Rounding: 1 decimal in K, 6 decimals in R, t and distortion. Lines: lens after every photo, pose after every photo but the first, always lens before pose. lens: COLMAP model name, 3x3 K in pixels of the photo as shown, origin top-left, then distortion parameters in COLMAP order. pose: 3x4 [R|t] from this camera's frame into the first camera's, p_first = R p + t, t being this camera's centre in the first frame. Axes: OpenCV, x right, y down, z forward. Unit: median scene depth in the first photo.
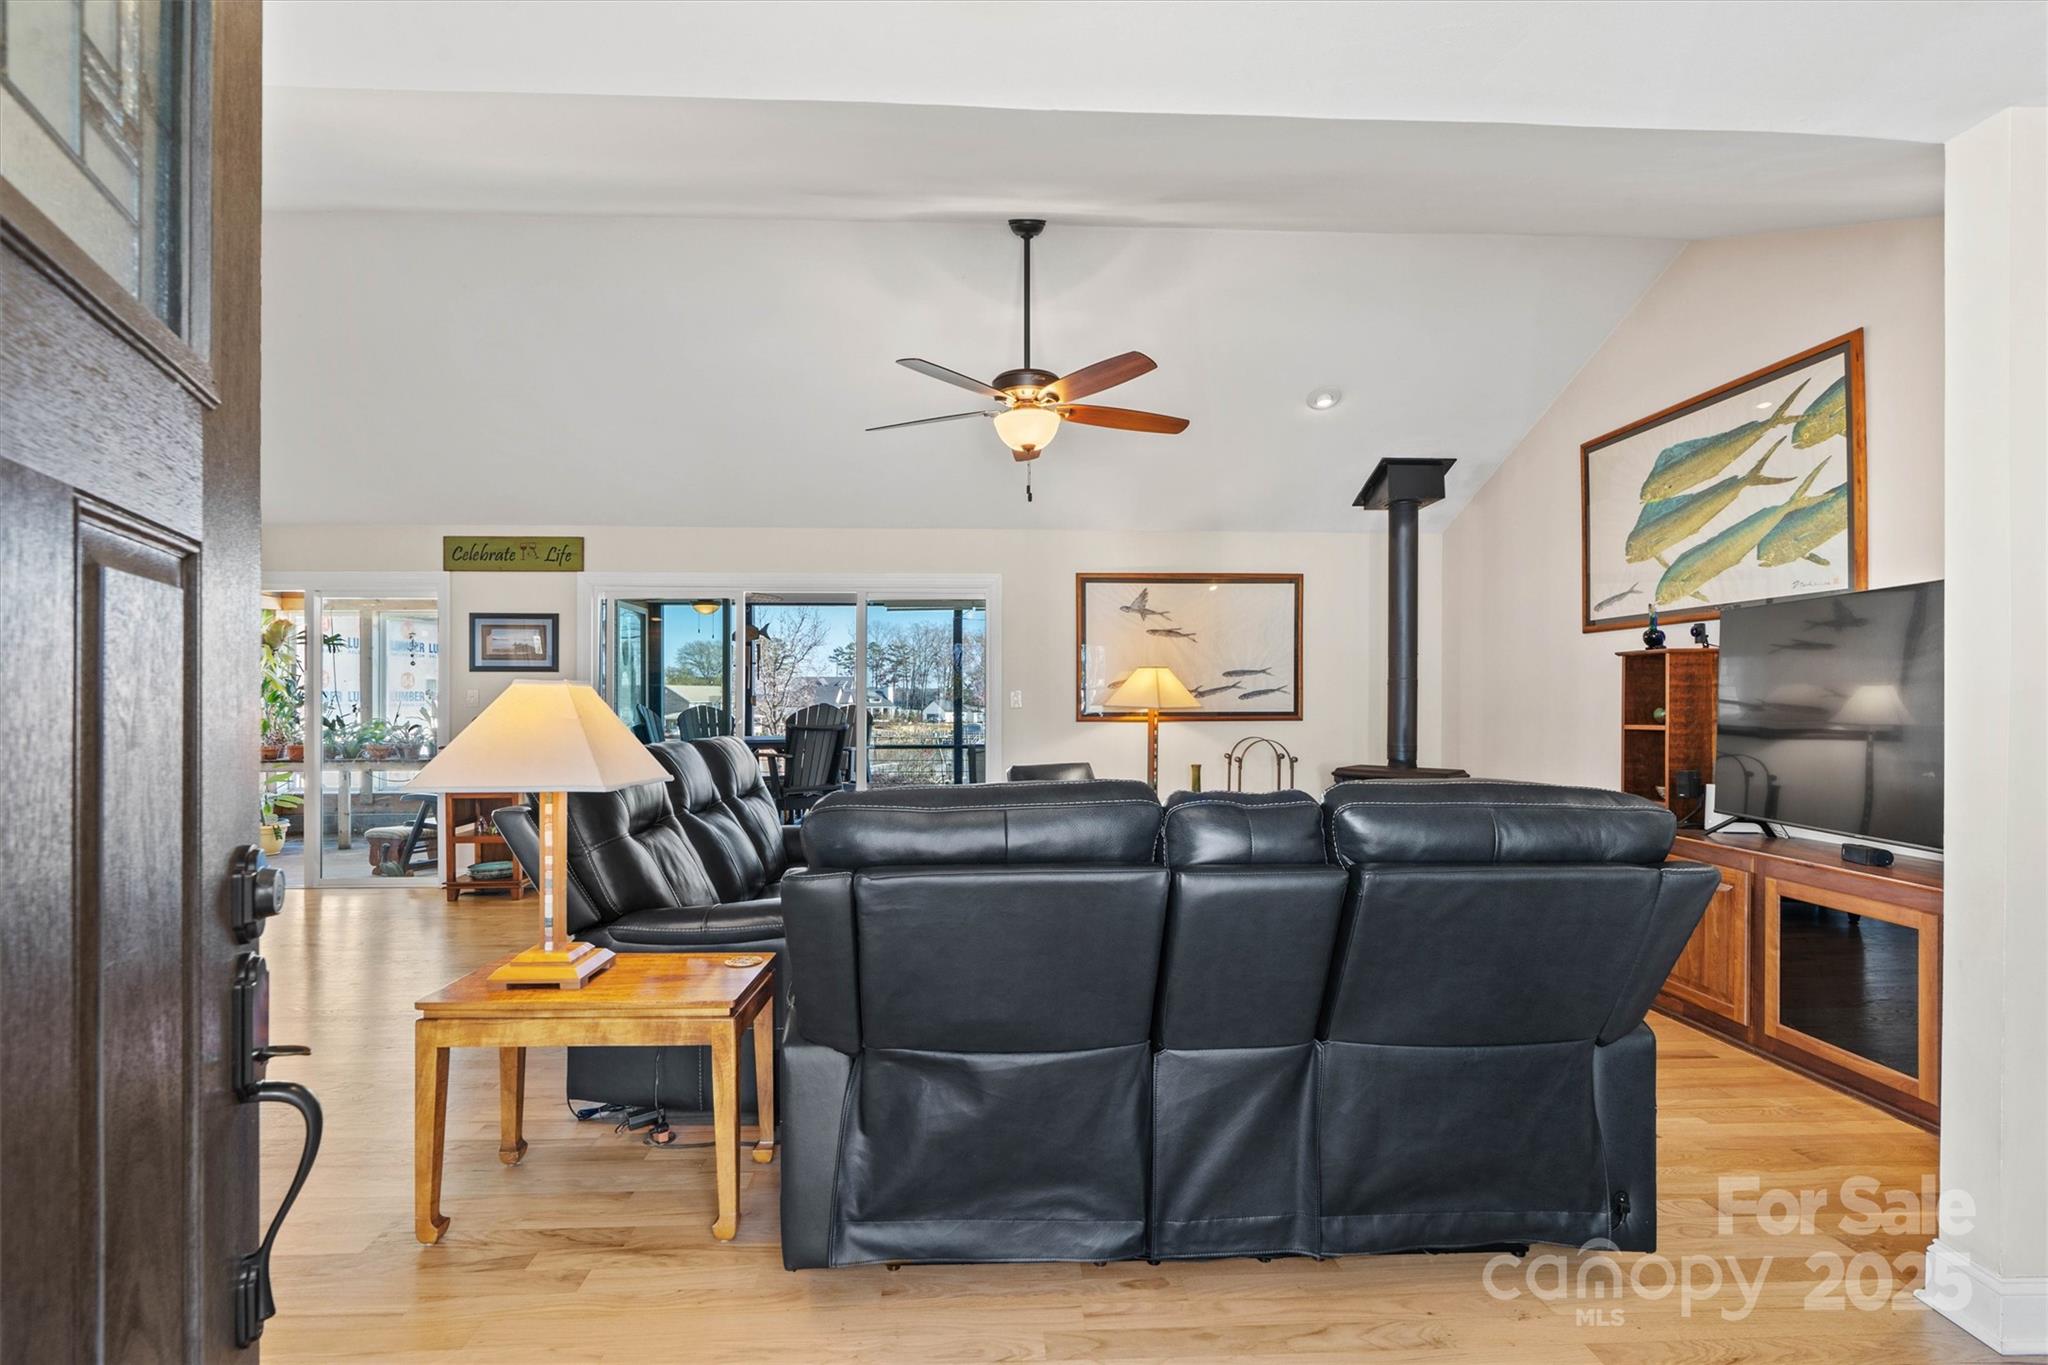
lens RADIAL K [[931.0, 0, 1026.0], [0, 931.0, 689.3], [0, 0, 1]] dist [-0.008994, 0.001455]
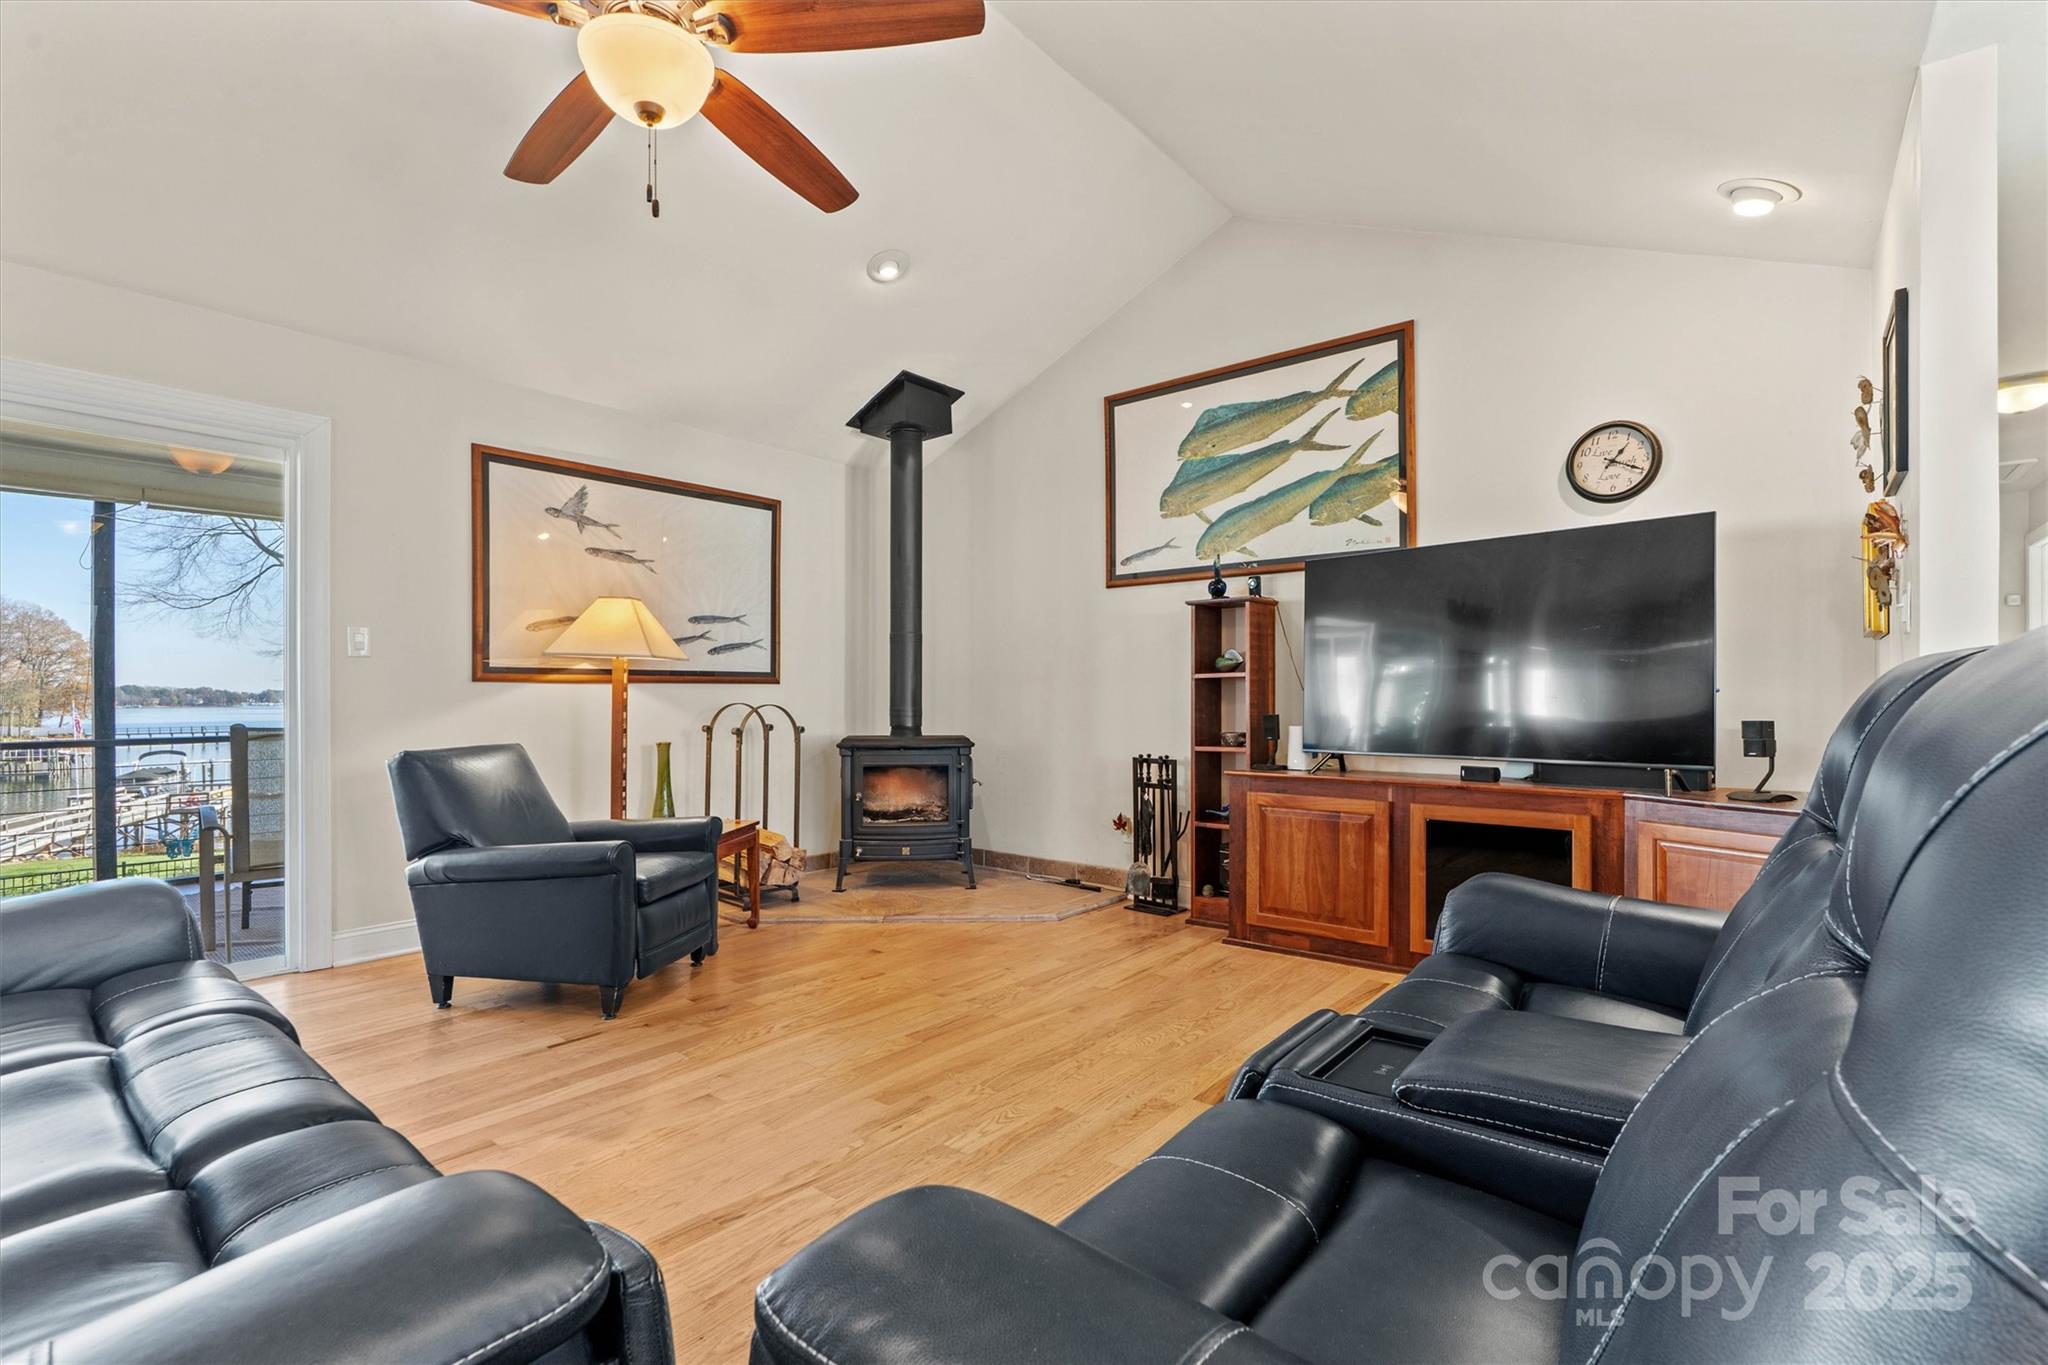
lens RADIAL K [[931.0, 0, 1019.7], [0, 931.0, 691.4], [0, 0, 1]] dist [-0.008994, 0.001455]
pose [[0.685303, 0.001808, 0.728256, -0.216044], [-0.004748, 0.999987, 0.001985, 0.056379], [-0.728242, -0.004818, 0.685303, 0.452220]]
